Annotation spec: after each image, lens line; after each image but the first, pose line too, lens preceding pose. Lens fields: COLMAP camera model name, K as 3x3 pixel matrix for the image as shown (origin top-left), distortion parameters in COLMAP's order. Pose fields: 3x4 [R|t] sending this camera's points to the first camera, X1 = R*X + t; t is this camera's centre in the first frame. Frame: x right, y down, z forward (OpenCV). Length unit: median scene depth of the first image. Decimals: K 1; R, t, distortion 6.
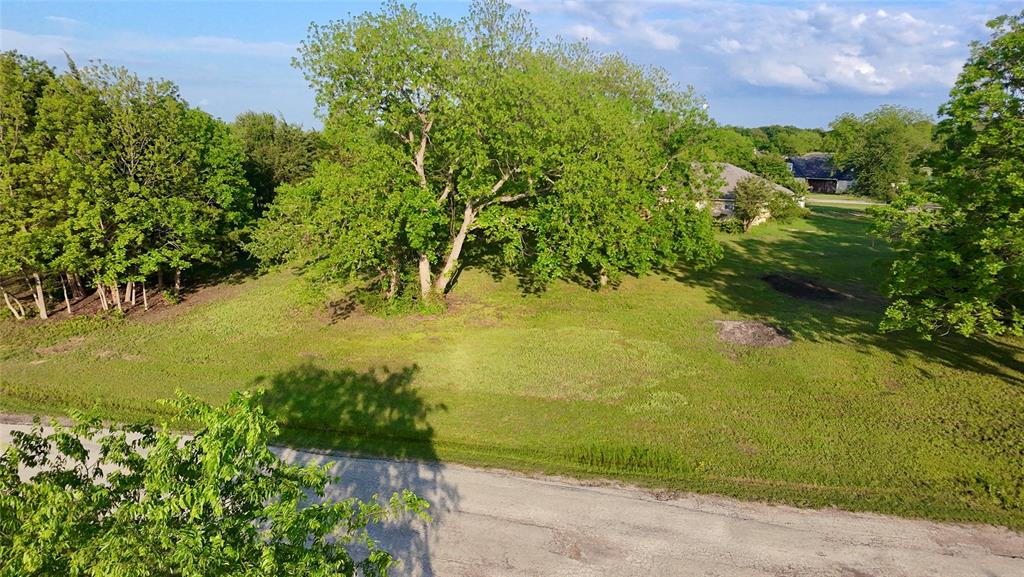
lens RADIAL K [[665.5, 0, 510.2], [0, 665.5, 282.6], [0, 0, 1]] dist [0.004401, 0.003334]
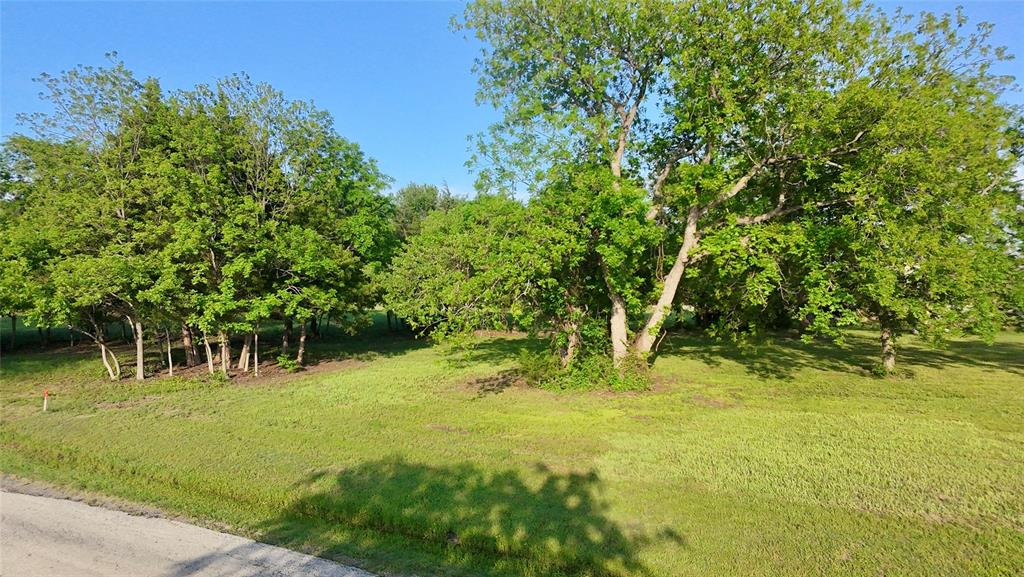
lens RADIAL K [[665.5, 0, 511.3], [0, 665.5, 284.2], [0, 0, 1]] dist [0.004401, 0.003334]
pose [[0.972178, 0.000493, -0.234243, -0.079867], [-0.050330, 0.977082, -0.206828, 0.091069], [0.228772, 0.212863, 0.949922, 0.337670]]
